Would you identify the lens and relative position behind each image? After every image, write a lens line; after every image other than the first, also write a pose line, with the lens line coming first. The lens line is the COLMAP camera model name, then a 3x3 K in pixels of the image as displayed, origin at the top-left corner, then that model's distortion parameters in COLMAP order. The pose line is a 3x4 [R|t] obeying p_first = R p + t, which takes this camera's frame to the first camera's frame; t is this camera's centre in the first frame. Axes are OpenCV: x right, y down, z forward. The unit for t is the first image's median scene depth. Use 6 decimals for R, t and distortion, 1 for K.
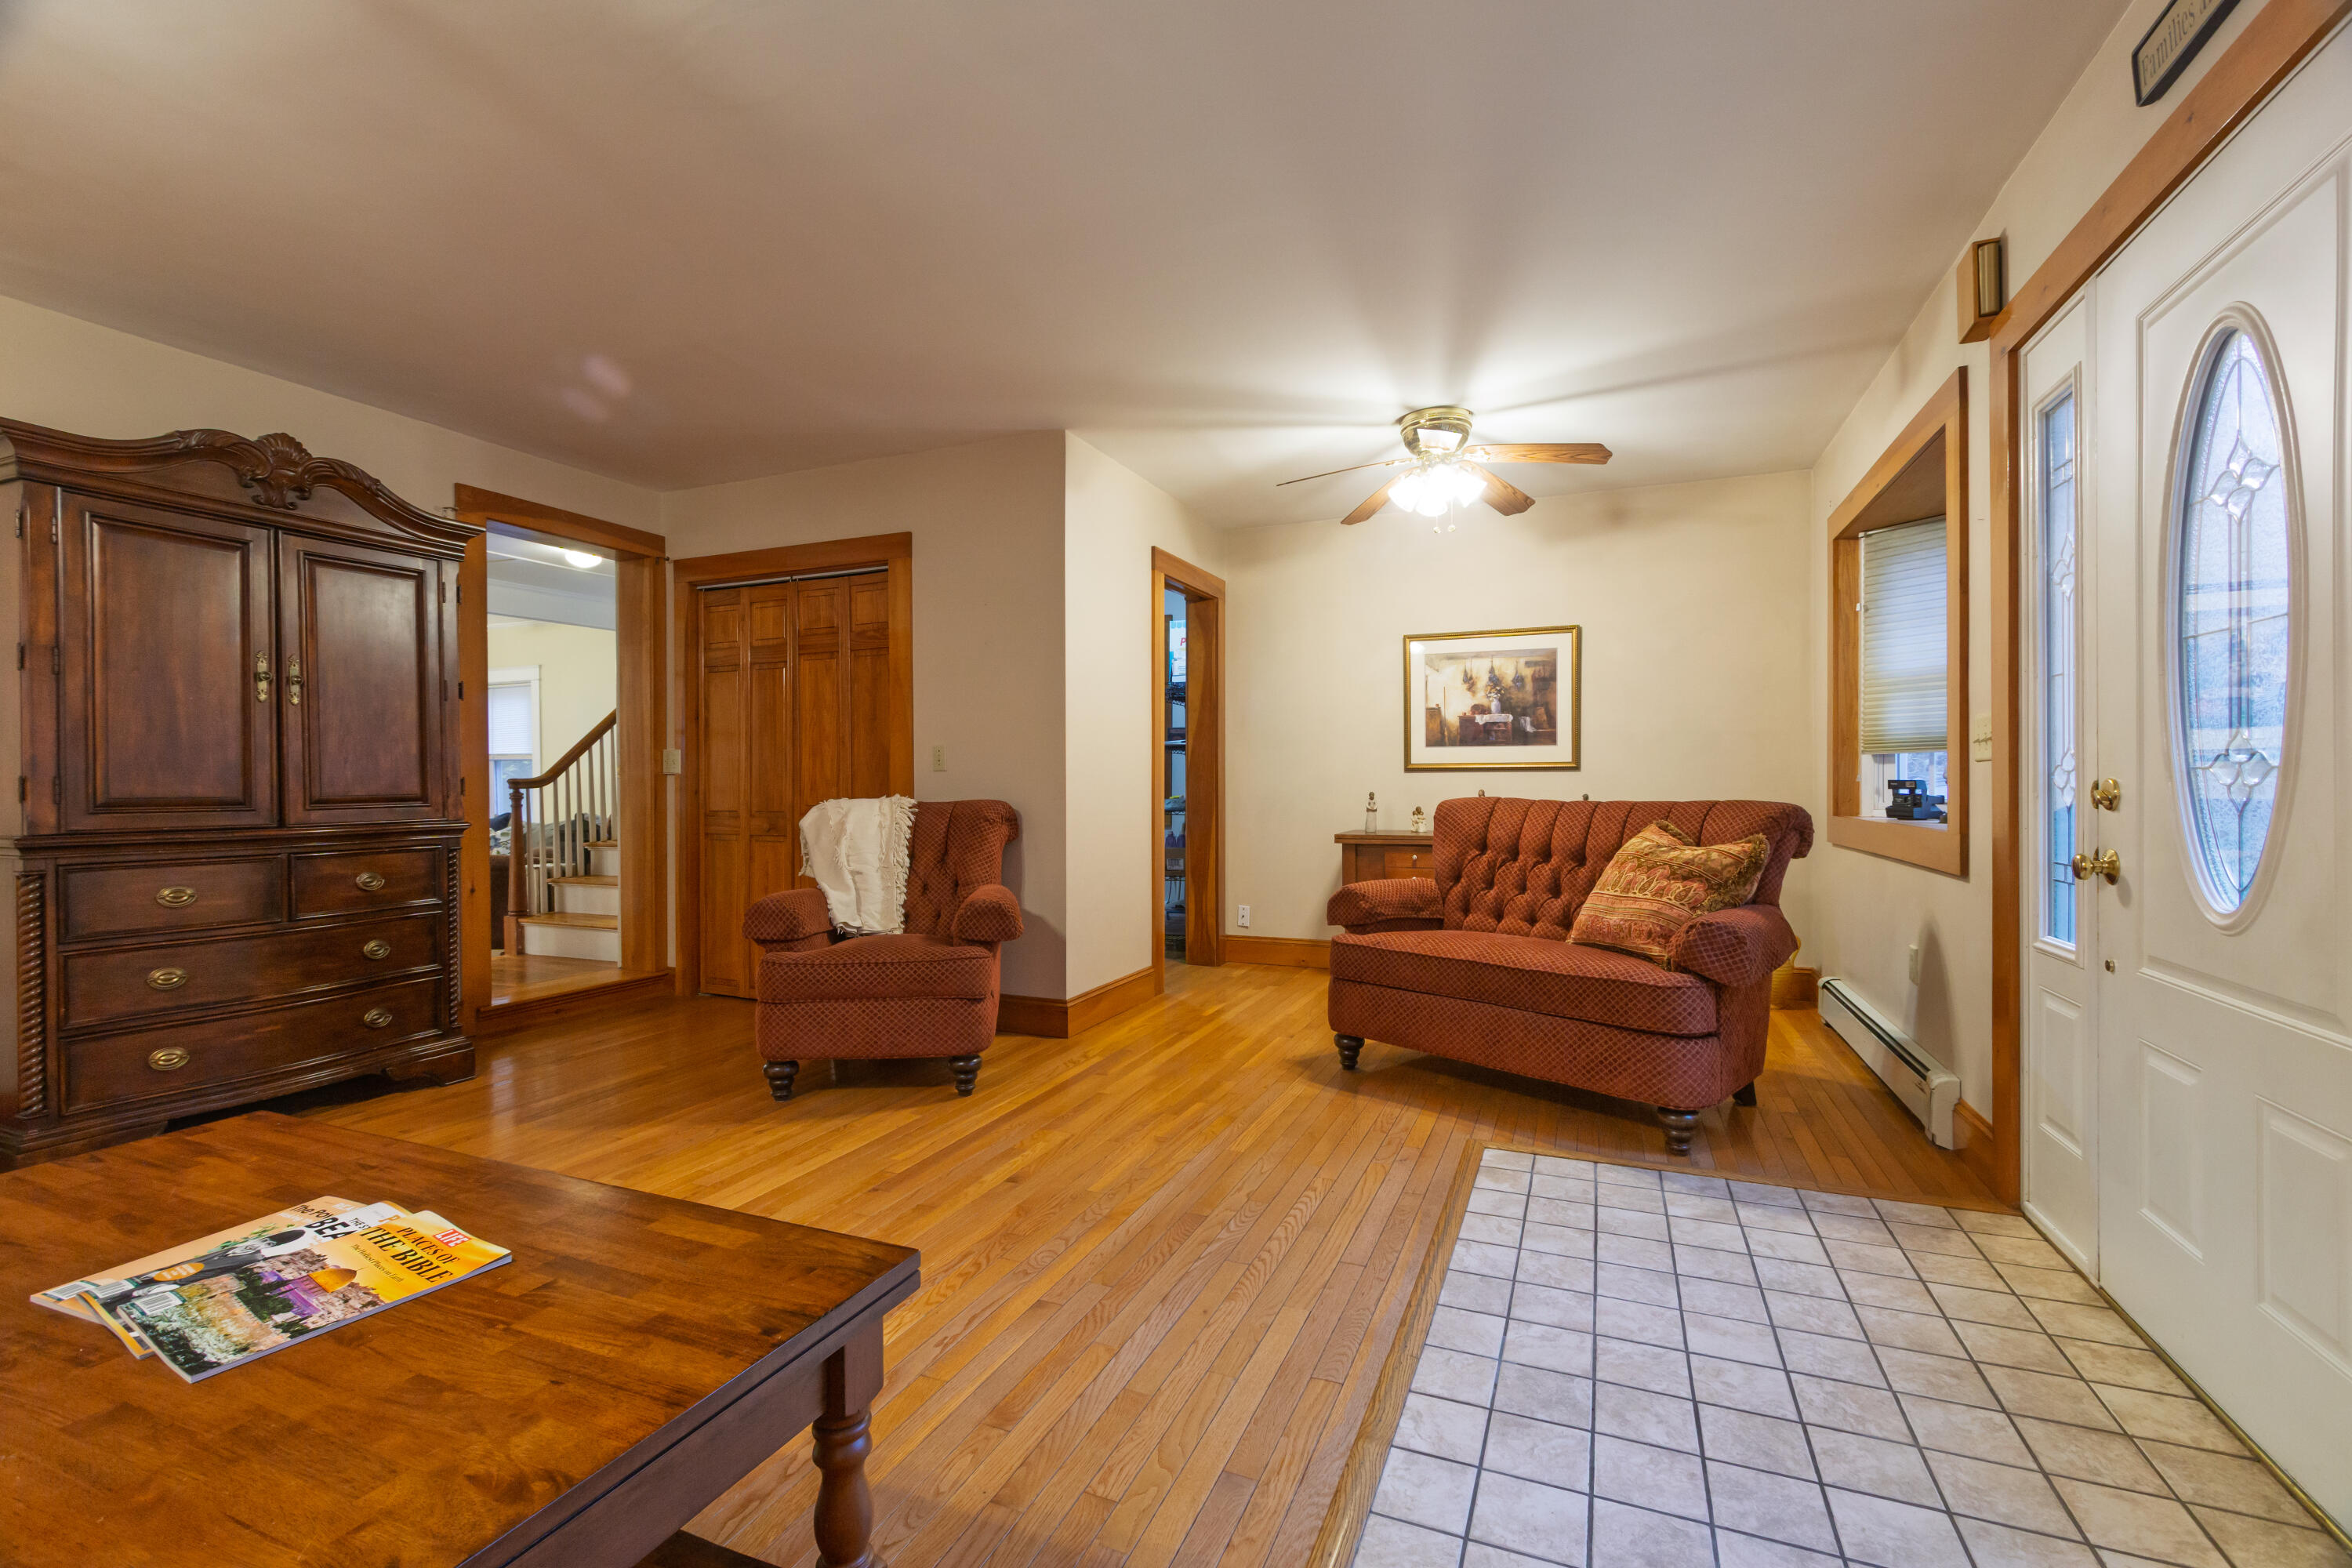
lens RADIAL K [[1013.9, 0, 1180.6], [0, 1013.9, 794.2], [0, 0, 1]] dist [-0.000150, -0.000174]
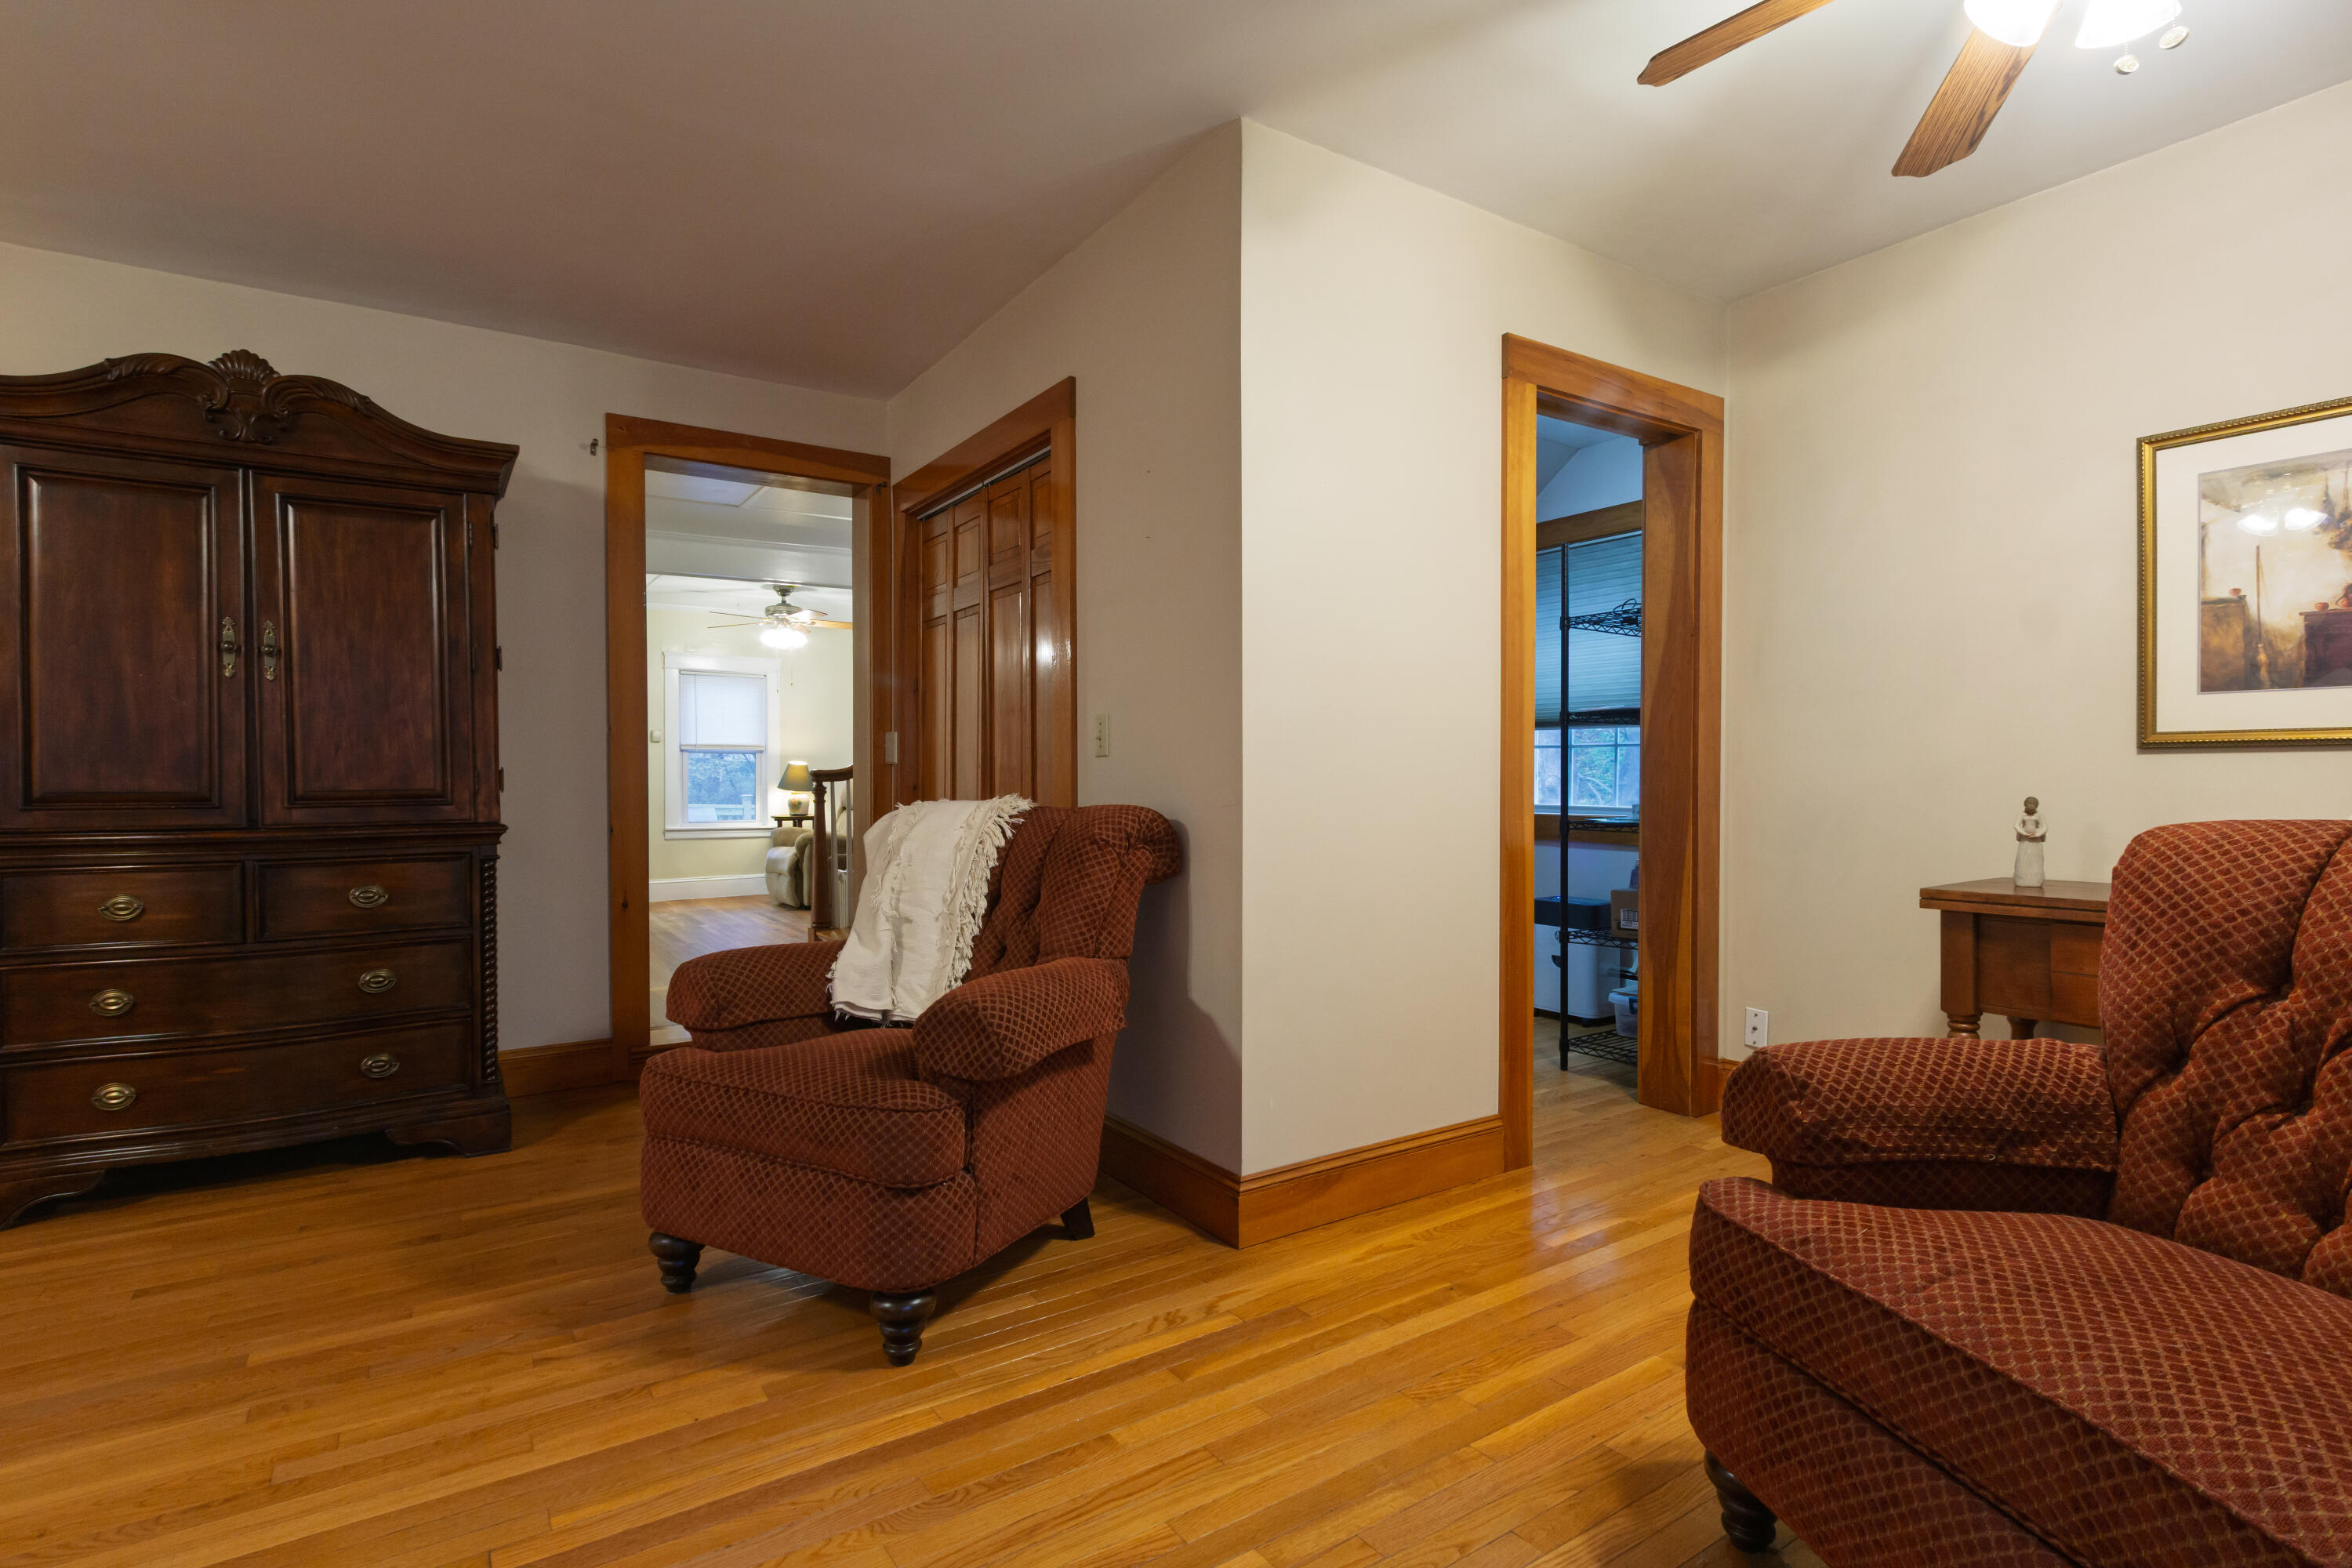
lens RADIAL K [[1141.0, 0, 1191.6], [0, 1141.0, 793.1], [0, 0, 1]] dist [0.001647, -0.001051]
pose [[0.834405, 0.010244, -0.551056, 0.231773], [-0.006797, 0.999942, 0.008297, -0.008411], [0.551109, -0.003178, 0.834427, 0.555064]]
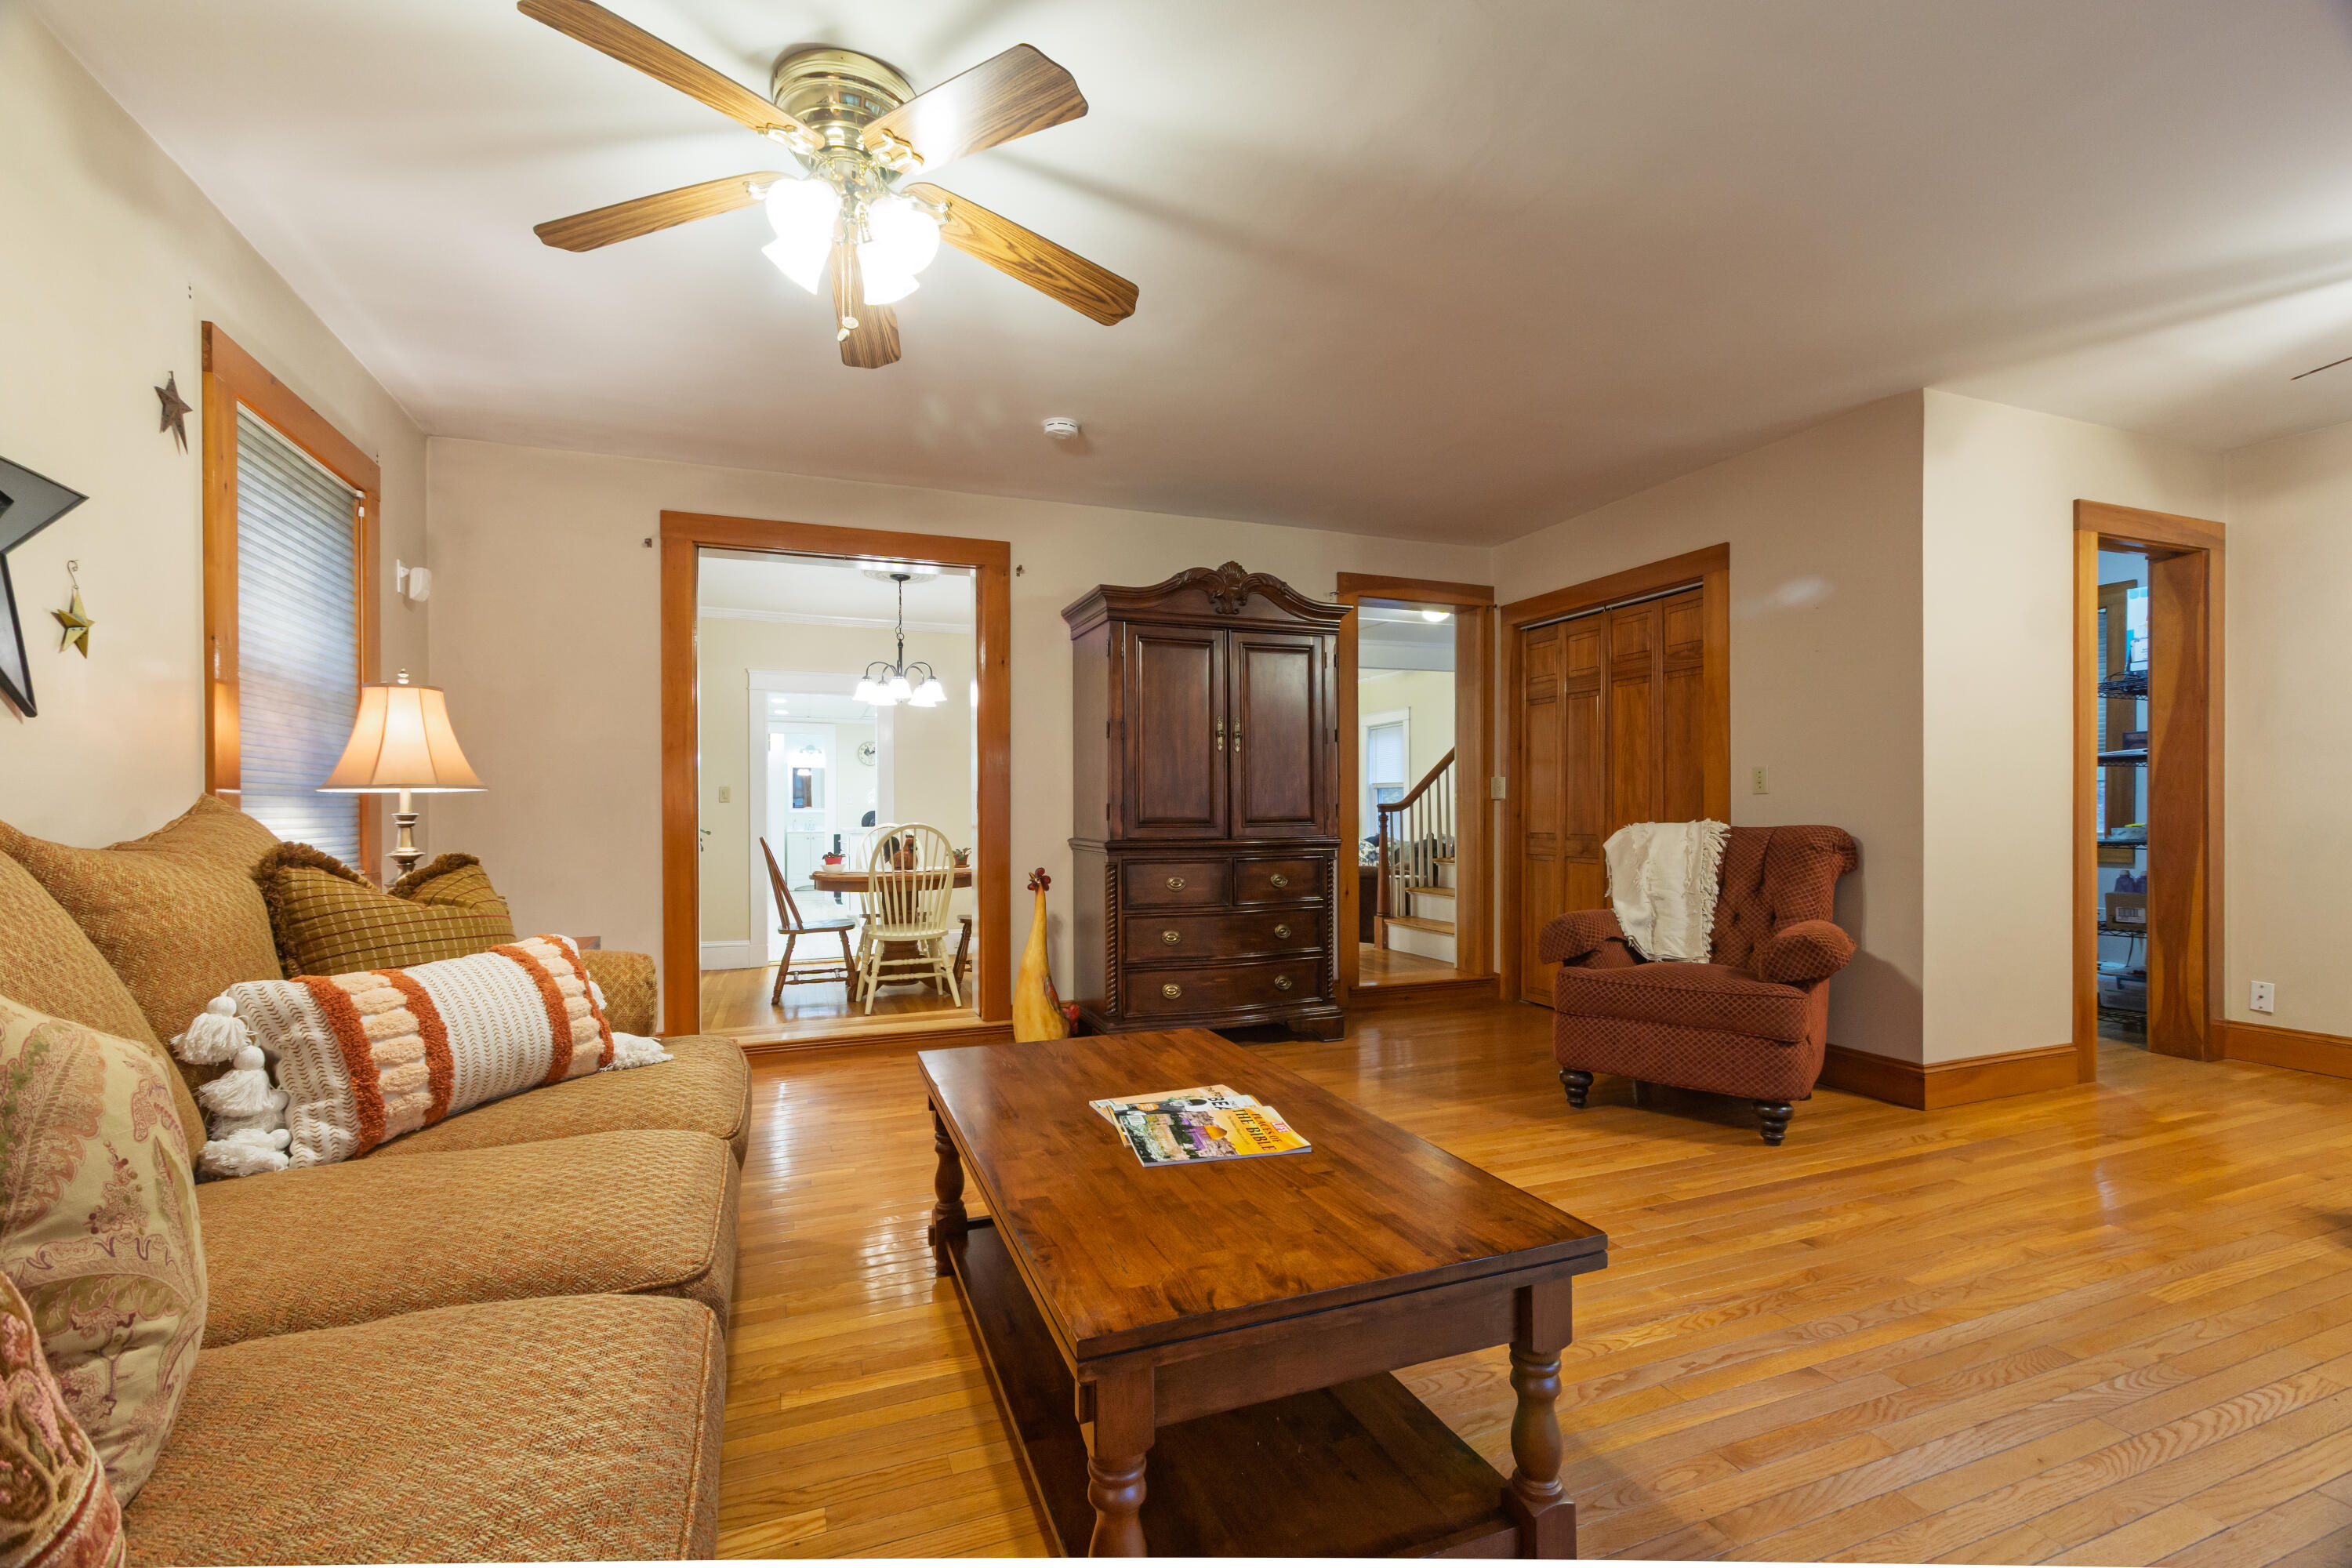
lens RADIAL K [[1013.9, 0, 1177.1], [0, 1013.9, 812.1], [0, 0, 1]] dist [-0.000150, -0.000174]
pose [[0.695912, 0.002450, -0.718123, 0.070123], [-0.006404, 0.999976, -0.002795, -0.000432], [0.718099, 0.006544, 0.695911, -0.034996]]
